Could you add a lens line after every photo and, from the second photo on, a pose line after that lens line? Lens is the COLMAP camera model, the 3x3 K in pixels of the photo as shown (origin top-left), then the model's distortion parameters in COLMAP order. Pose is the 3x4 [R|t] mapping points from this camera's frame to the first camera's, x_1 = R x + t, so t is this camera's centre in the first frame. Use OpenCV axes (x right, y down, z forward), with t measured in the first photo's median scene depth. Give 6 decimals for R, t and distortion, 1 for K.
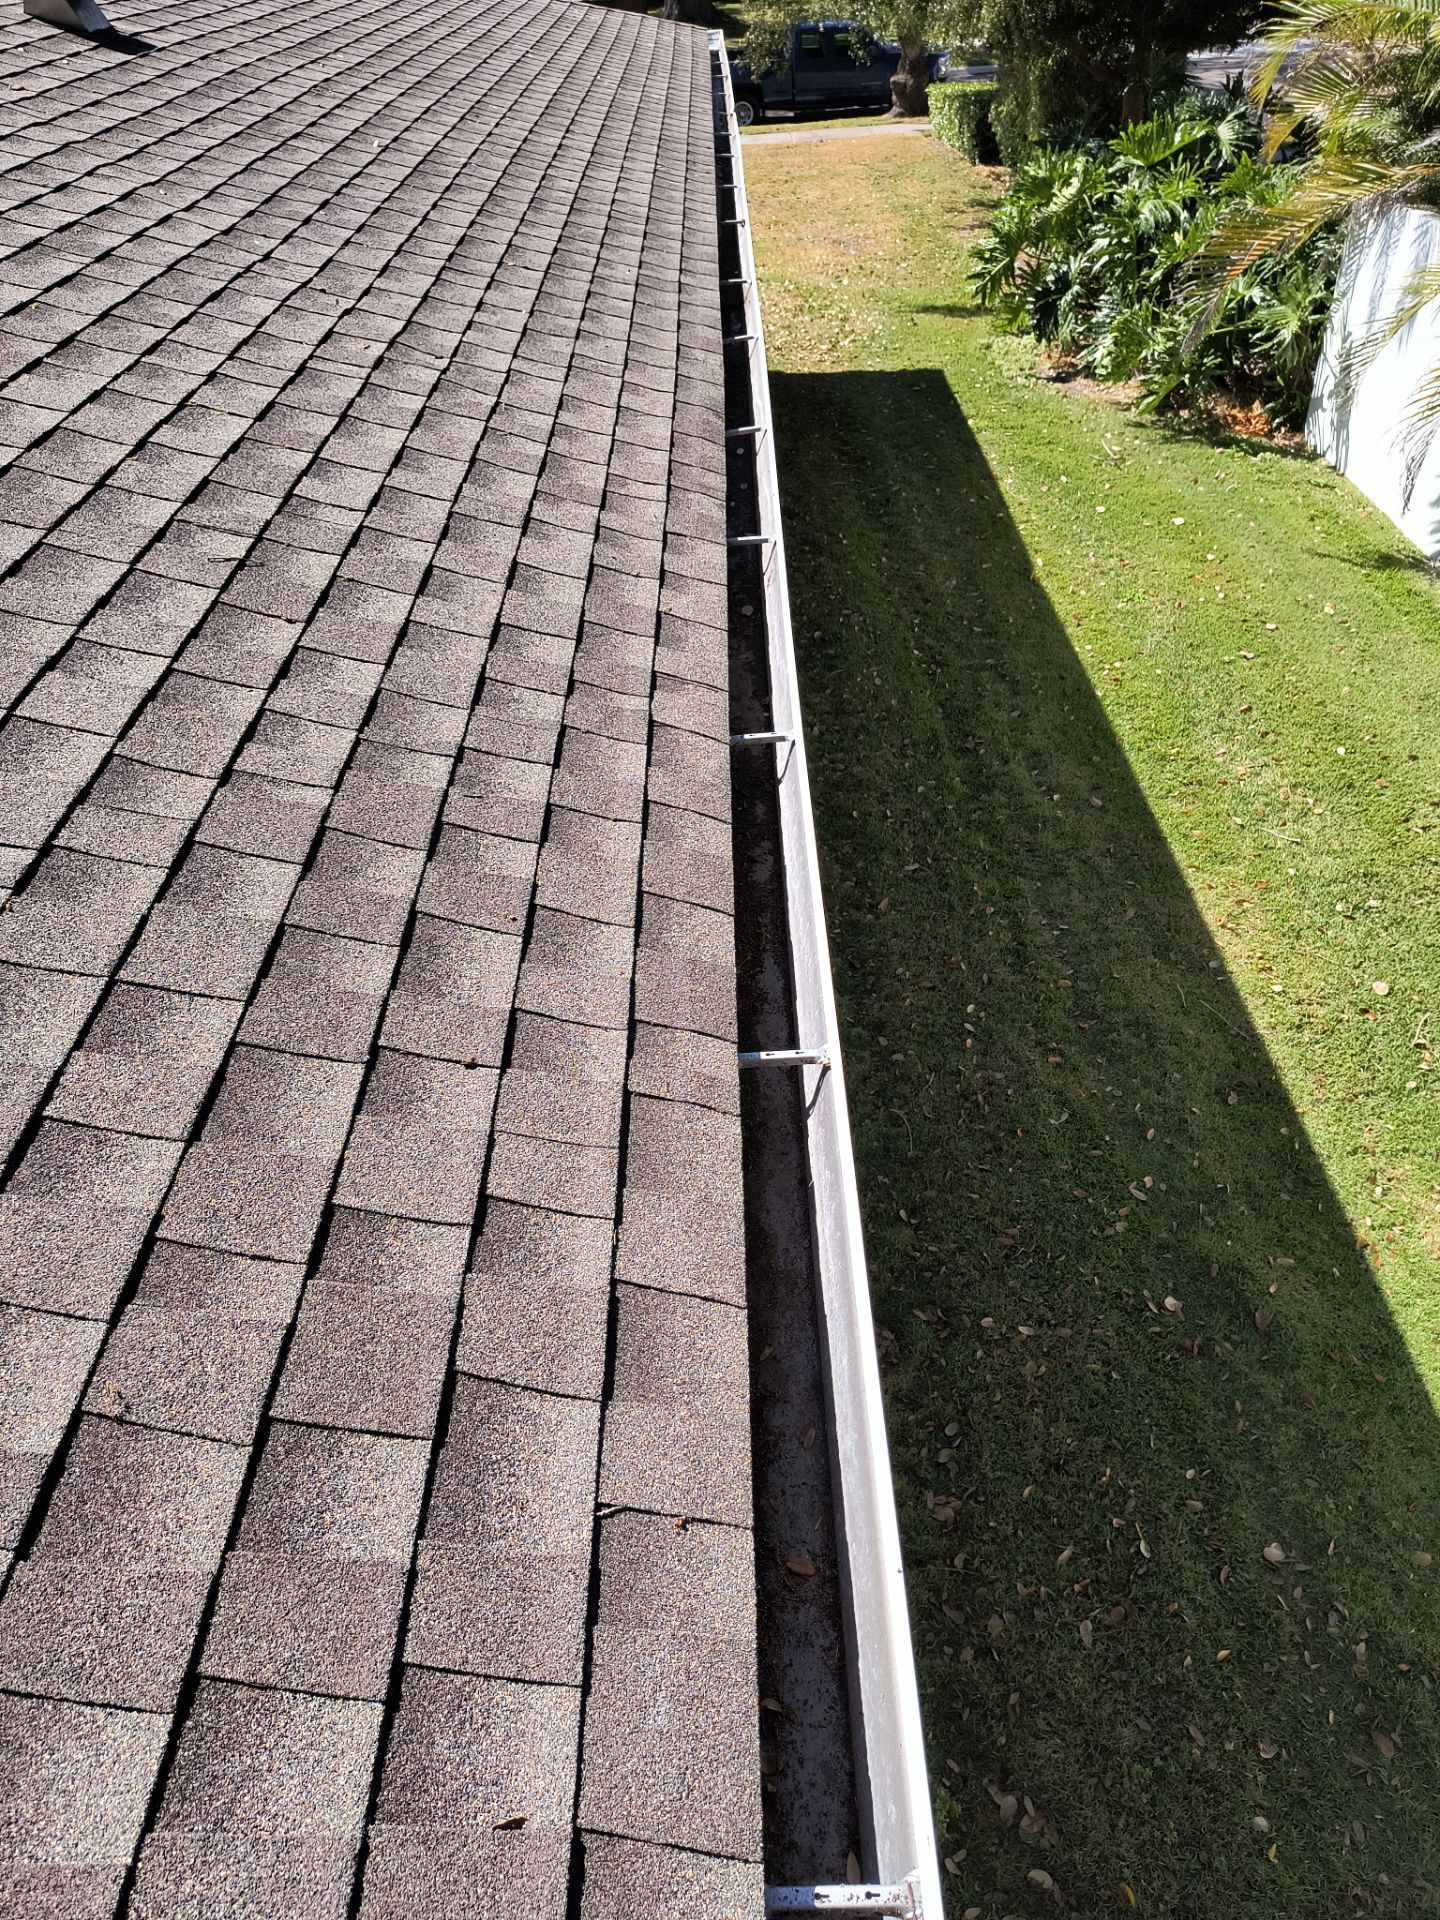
lens RADIAL K [[1302.6, 0, 708.3], [0, 1302.6, 967.1], [0, 0, 1]] dist [0.050248, -0.059892]
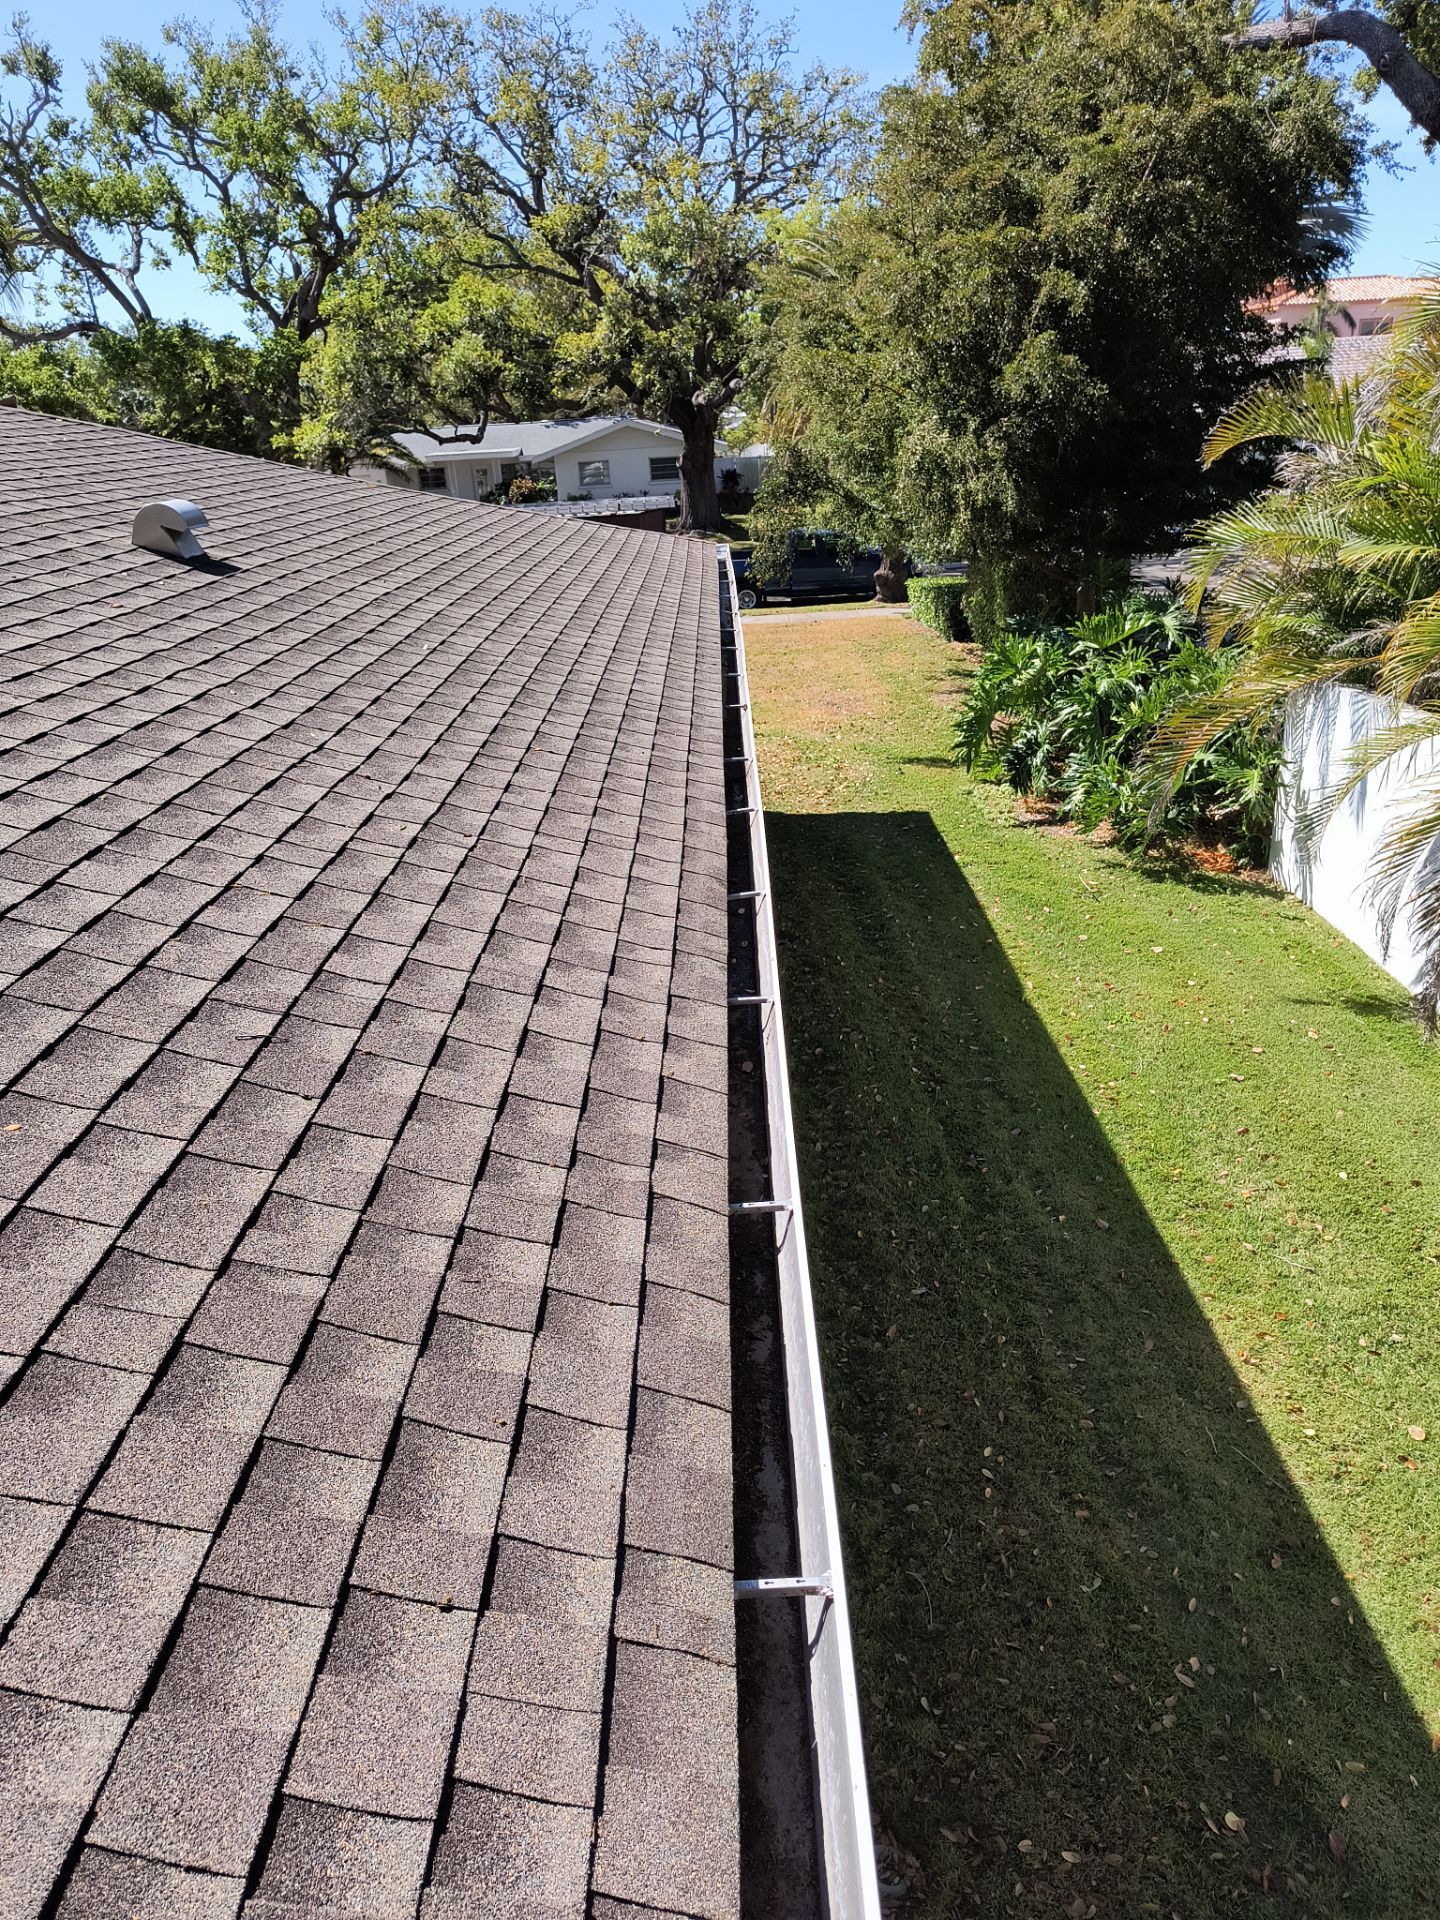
lens RADIAL K [[1302.6, 0, 708.3], [0, 1302.6, 967.1], [0, 0, 1]] dist [0.050248, -0.059892]
pose [[0.999966, 0.006196, -0.005492, 0.003581], [-0.007527, 0.956657, -0.291118, -0.042565], [0.003451, 0.291150, 0.956671, -0.014897]]
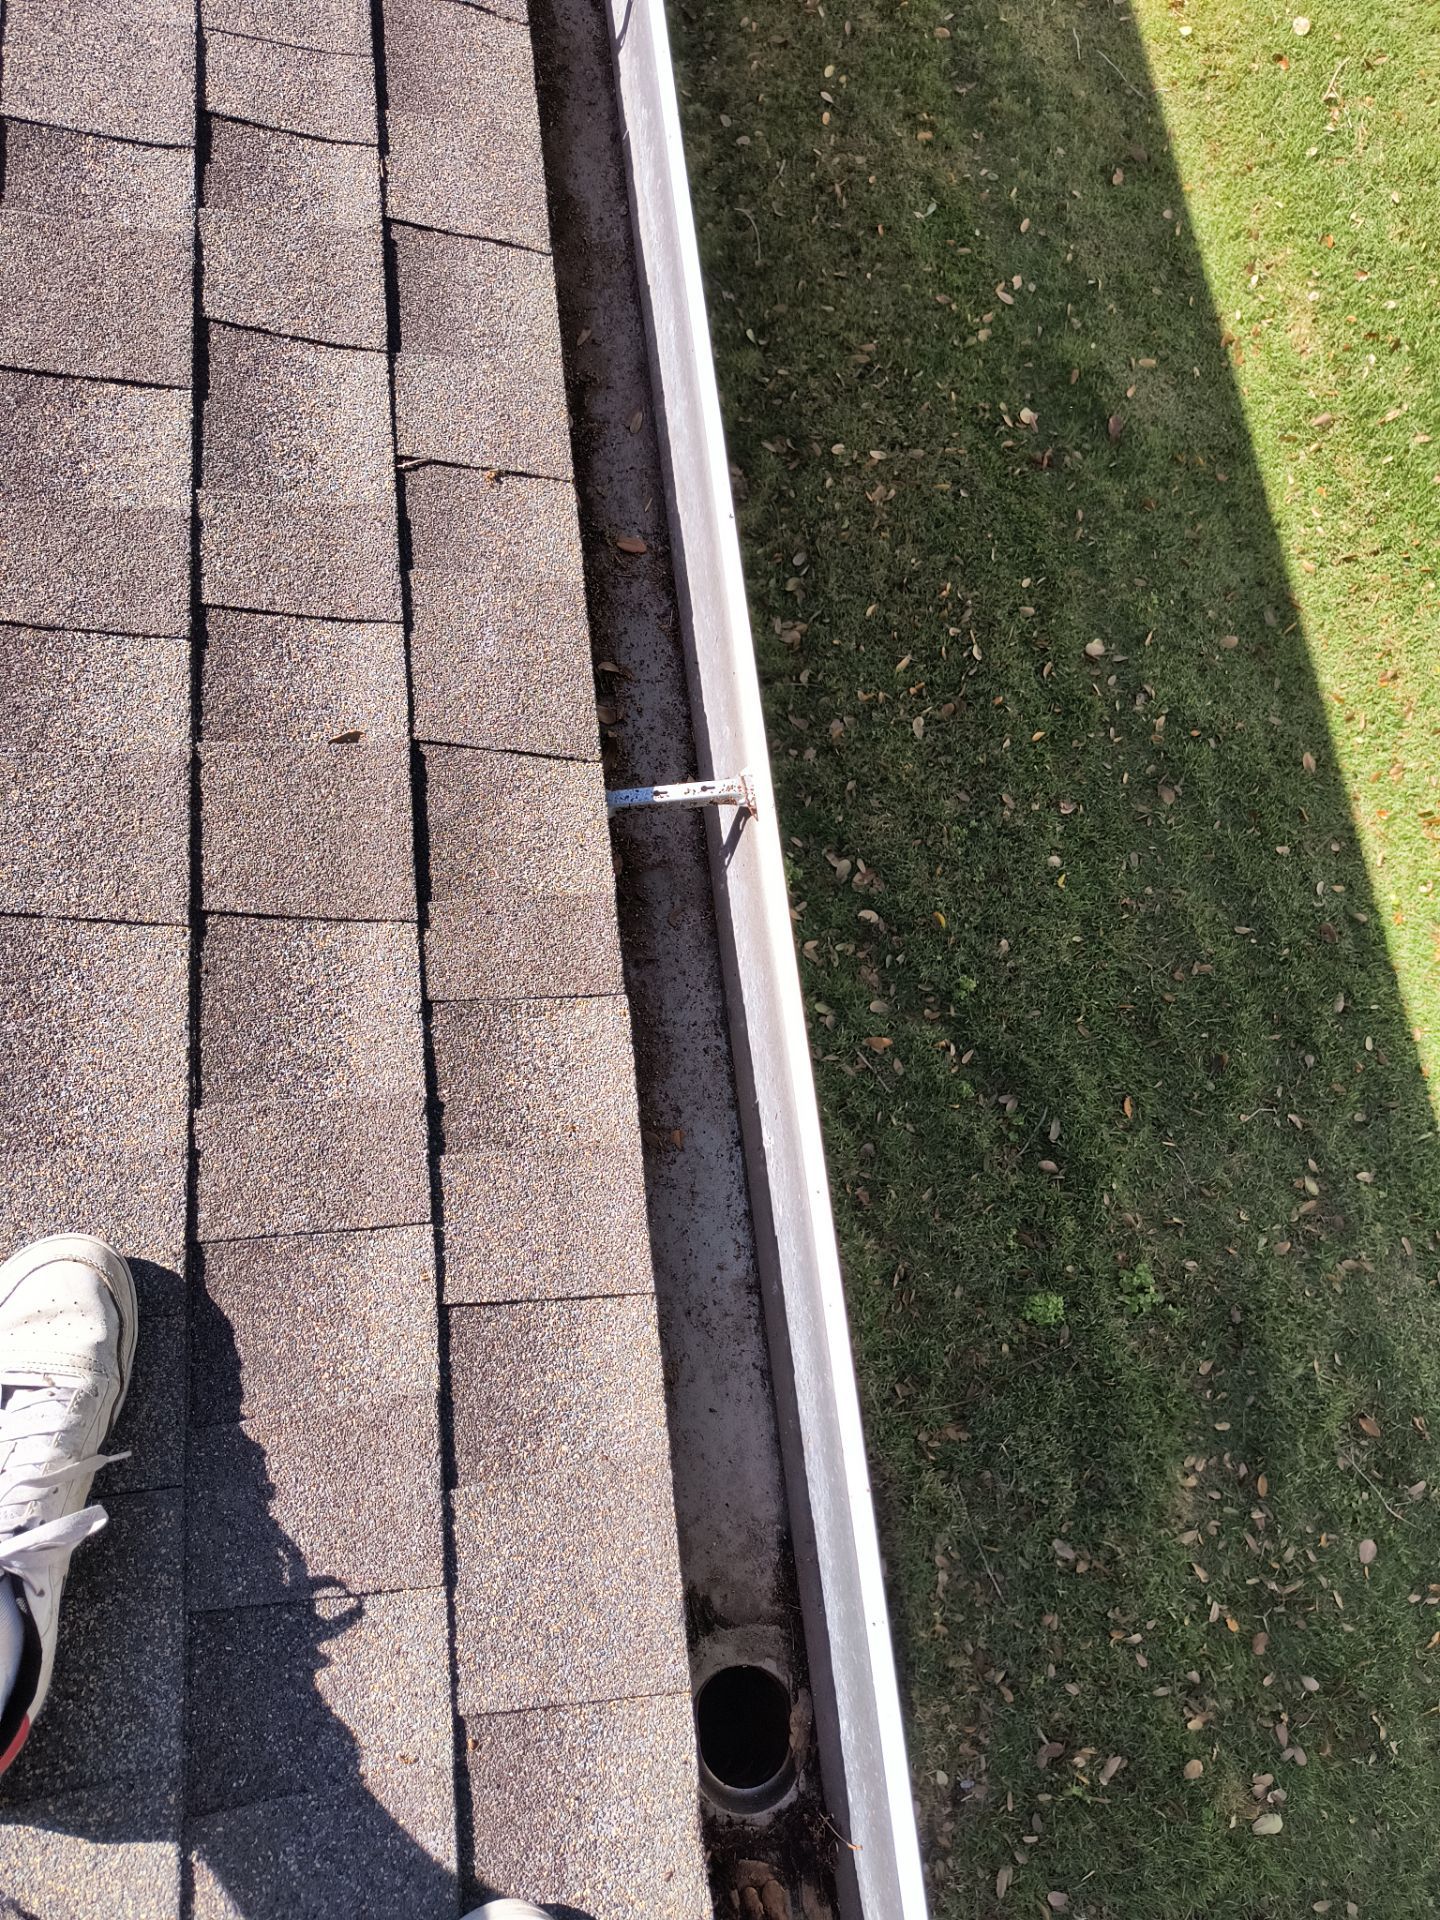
lens RADIAL K [[1305.2, 0, 702.3], [0, 1305.2, 954.5], [0, 0, 1]] dist [0.042584, -0.046646]
pose [[0.992911, -0.088942, 0.078844, 0.007914], [0.032208, 0.839871, 0.541830, 0.077736], [-0.114410, -0.535450, 0.836782, 0.013620]]
